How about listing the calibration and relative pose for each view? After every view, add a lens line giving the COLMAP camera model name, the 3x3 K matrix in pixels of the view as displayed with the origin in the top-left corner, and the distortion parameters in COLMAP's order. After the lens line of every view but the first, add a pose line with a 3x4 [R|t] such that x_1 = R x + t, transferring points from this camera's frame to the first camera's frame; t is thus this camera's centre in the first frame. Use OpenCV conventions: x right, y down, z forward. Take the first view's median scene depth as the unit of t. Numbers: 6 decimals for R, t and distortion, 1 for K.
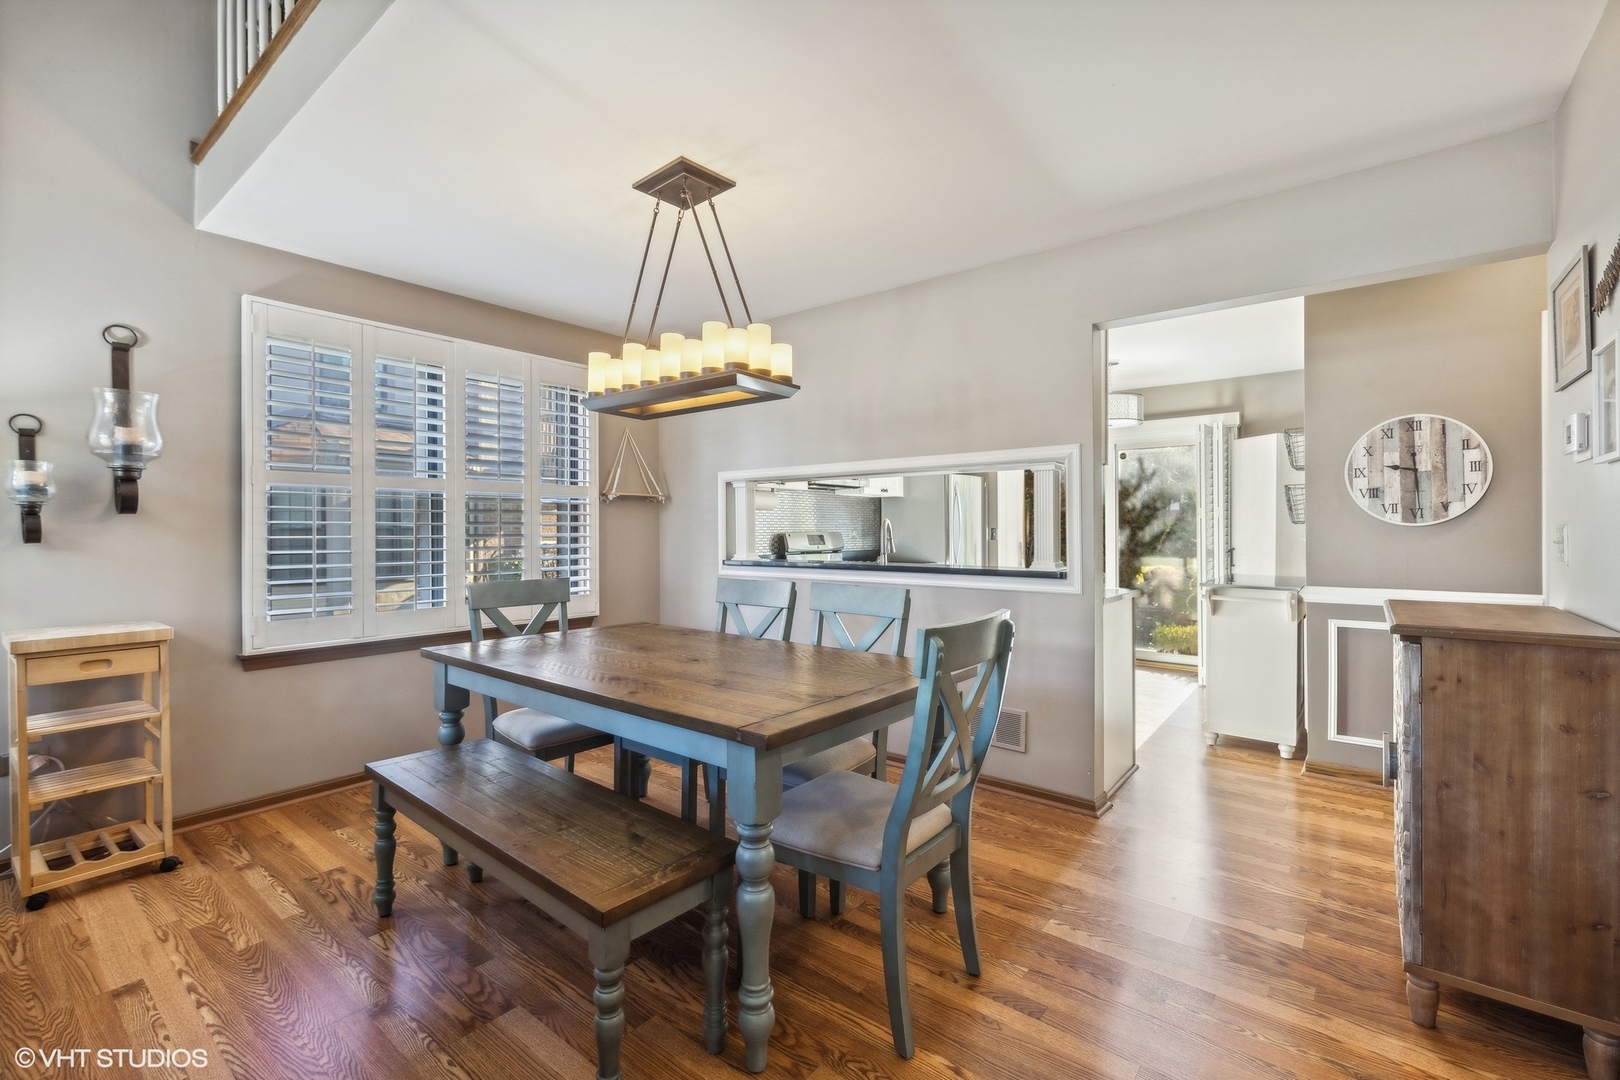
lens RADIAL K [[704.0, 0, 801.7], [0, 704.0, 532.0], [0, 0, 1]] dist [-0.001130, -0.000876]
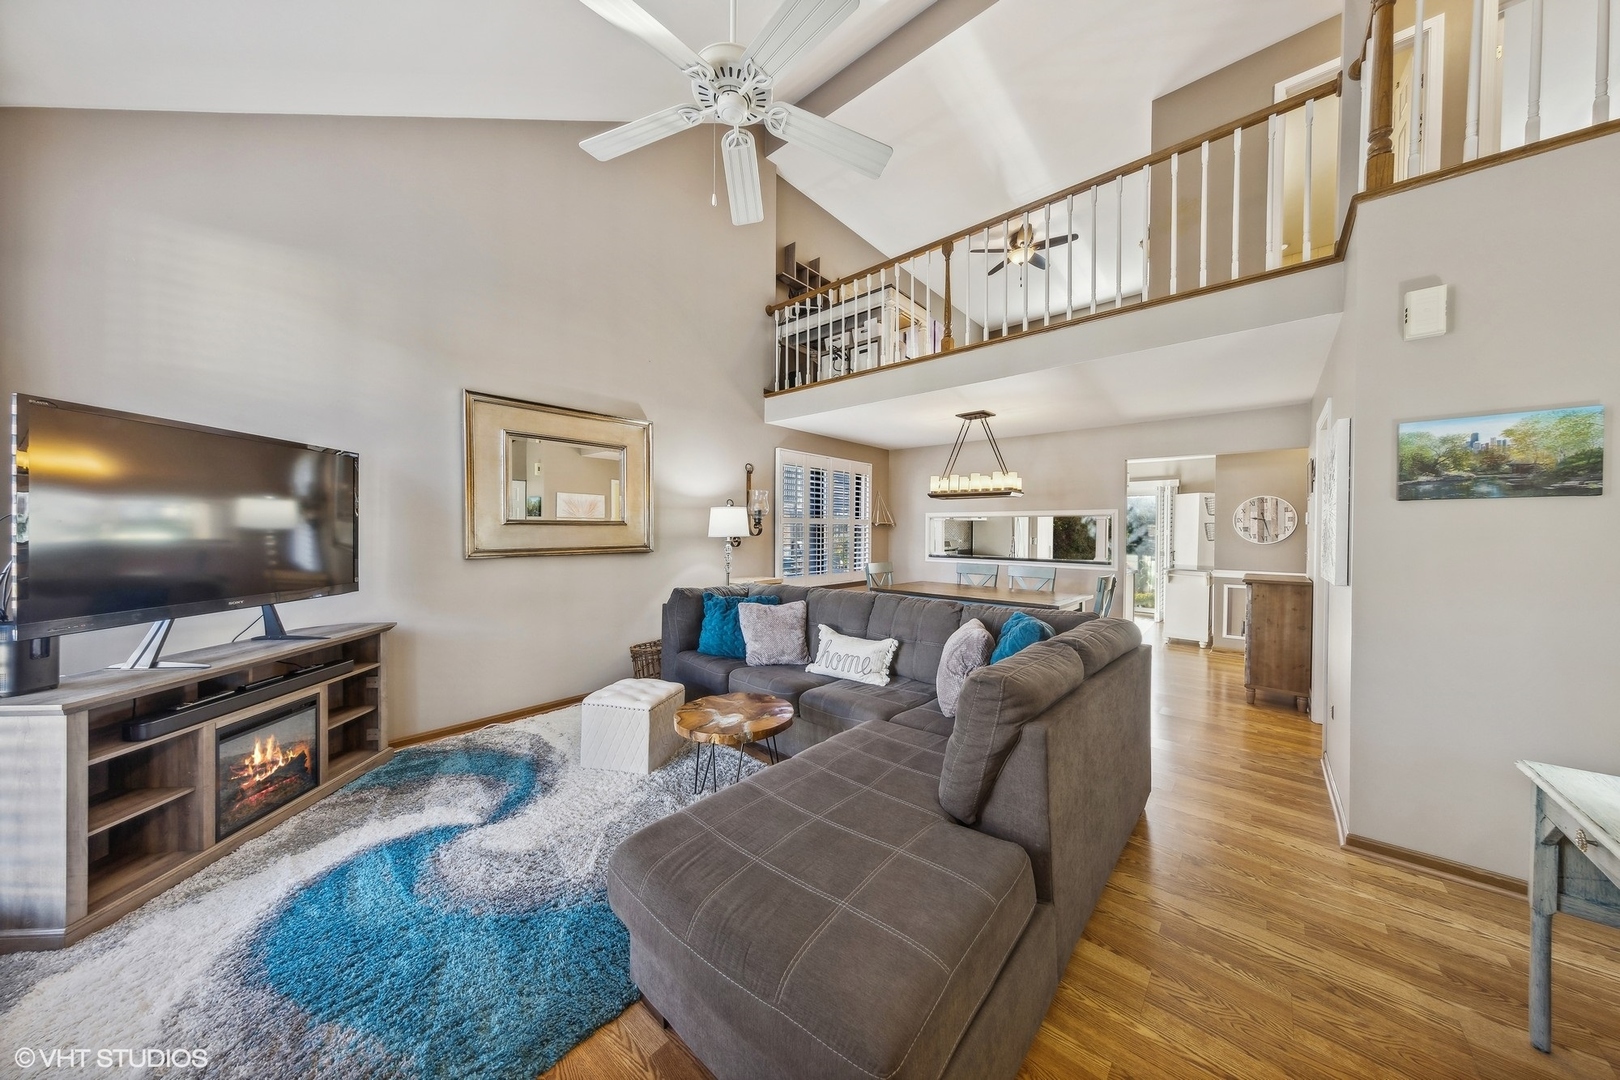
lens RADIAL K [[506.7, 0, 806.6], [0, 506.7, 536.9], [0, 0, 1]] dist [-0.000416, -0.000033]
pose [[0.998520, 0.010443, -0.053369, -0.542145], [-0.009763, 0.999868, 0.012982, -0.038384], [0.053498, -0.012441, 0.998490, -0.745525]]
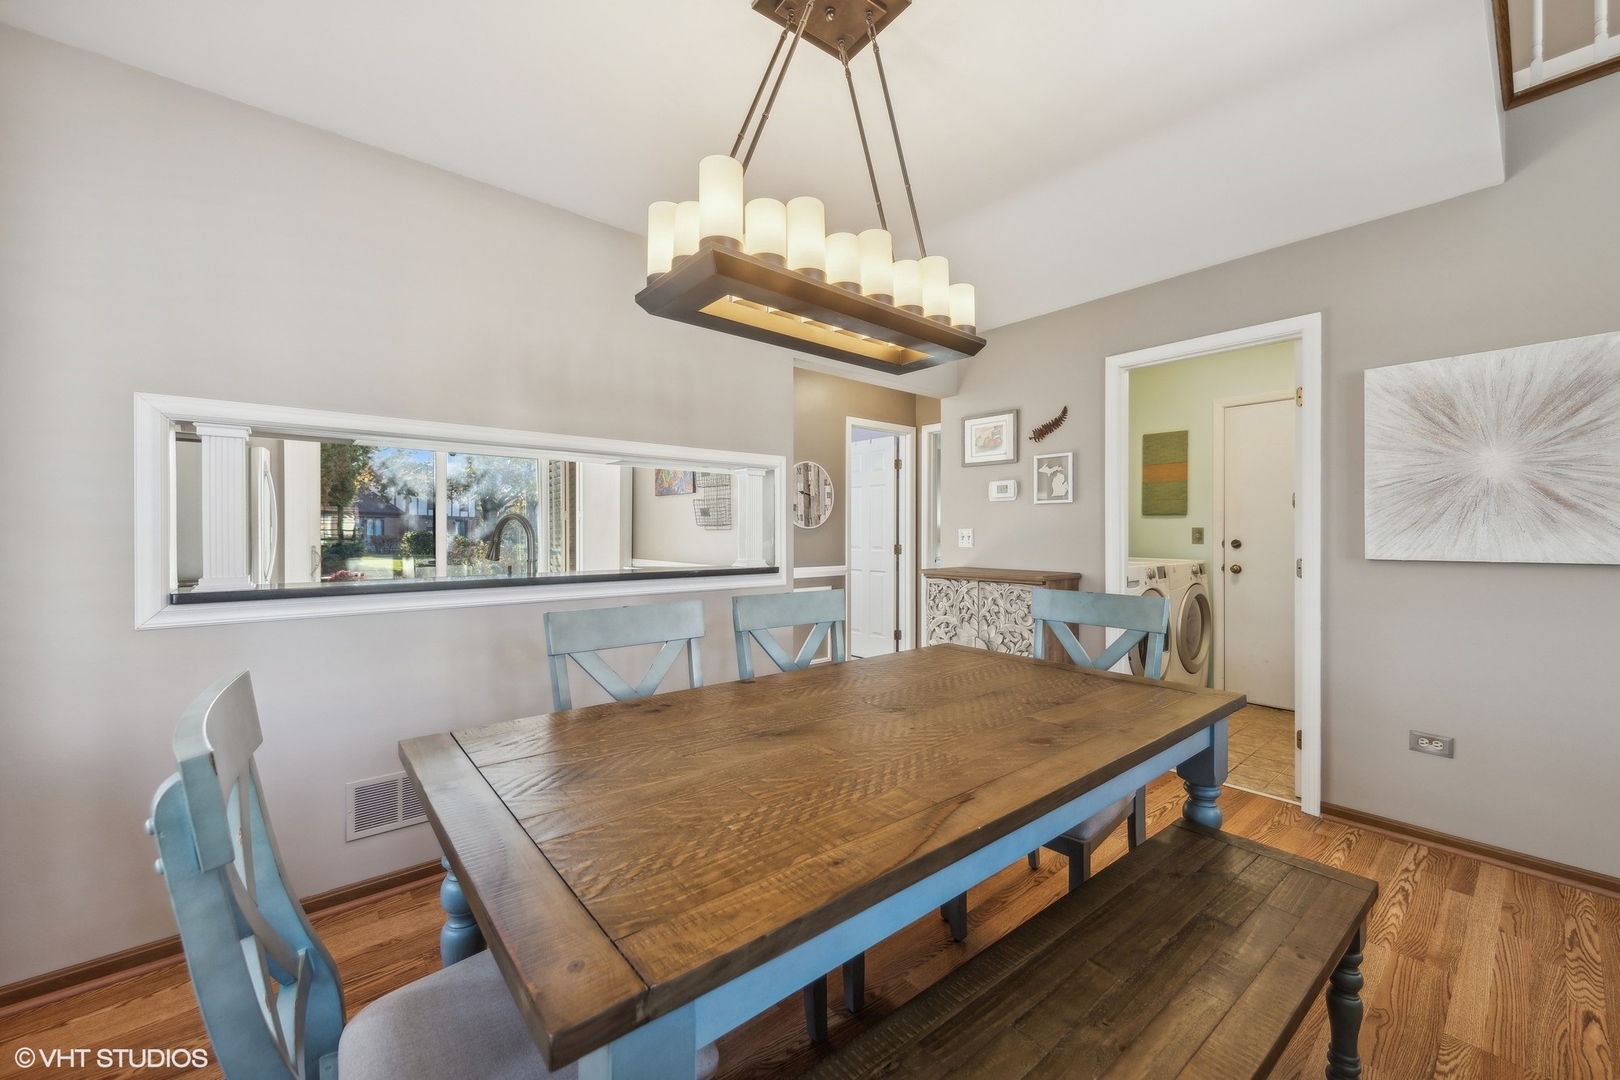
lens RADIAL K [[628.3, 0, 808.4], [0, 628.3, 539.7], [0, 0, 1]] dist [0.001573, 0.000061]
pose [[0.187074, -0.010879, 0.982286, -0.577267], [0.000504, 0.999940, 0.010978, 0.001151], [-0.982346, -0.001558, 0.187068, 0.712378]]
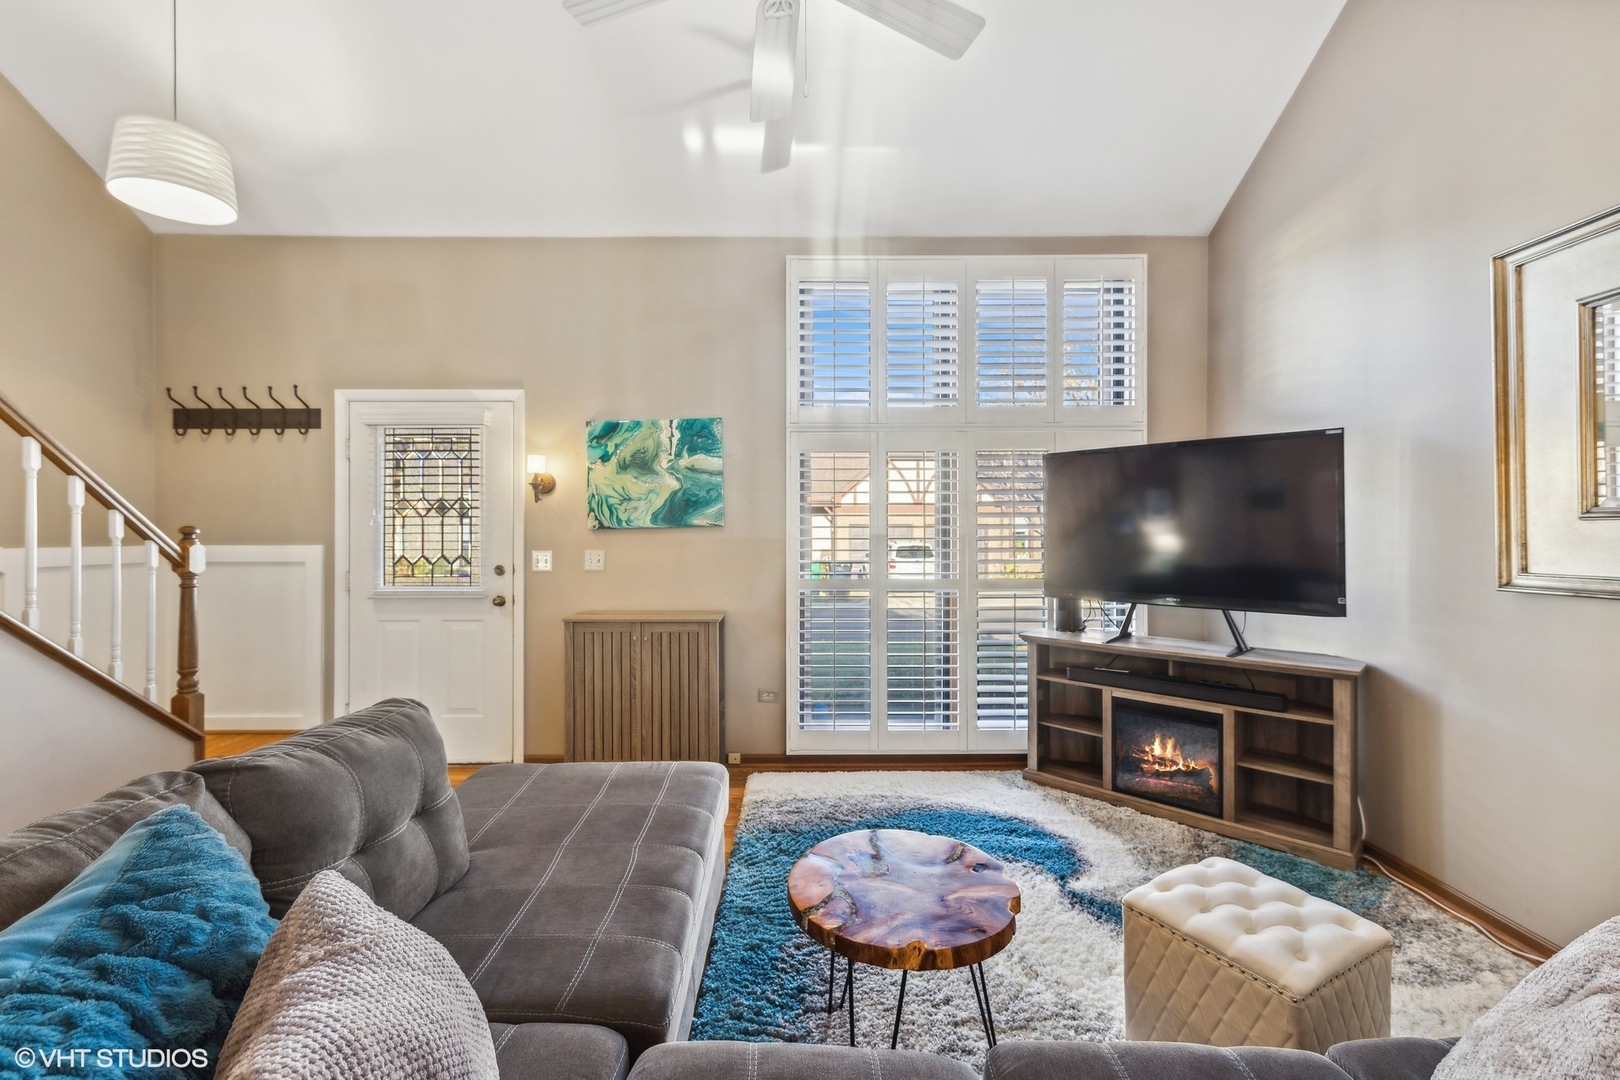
lens RADIAL K [[628.3, 0, 804.8], [0, 628.3, 535.4], [0, 0, 1]] dist [0.001573, 0.000061]
pose [[-0.766478, 0.000477, -0.642270, -0.340701], [0.002978, 0.999992, -0.002811, -0.026997], [0.642263, -0.004067, -0.766473, 0.261186]]
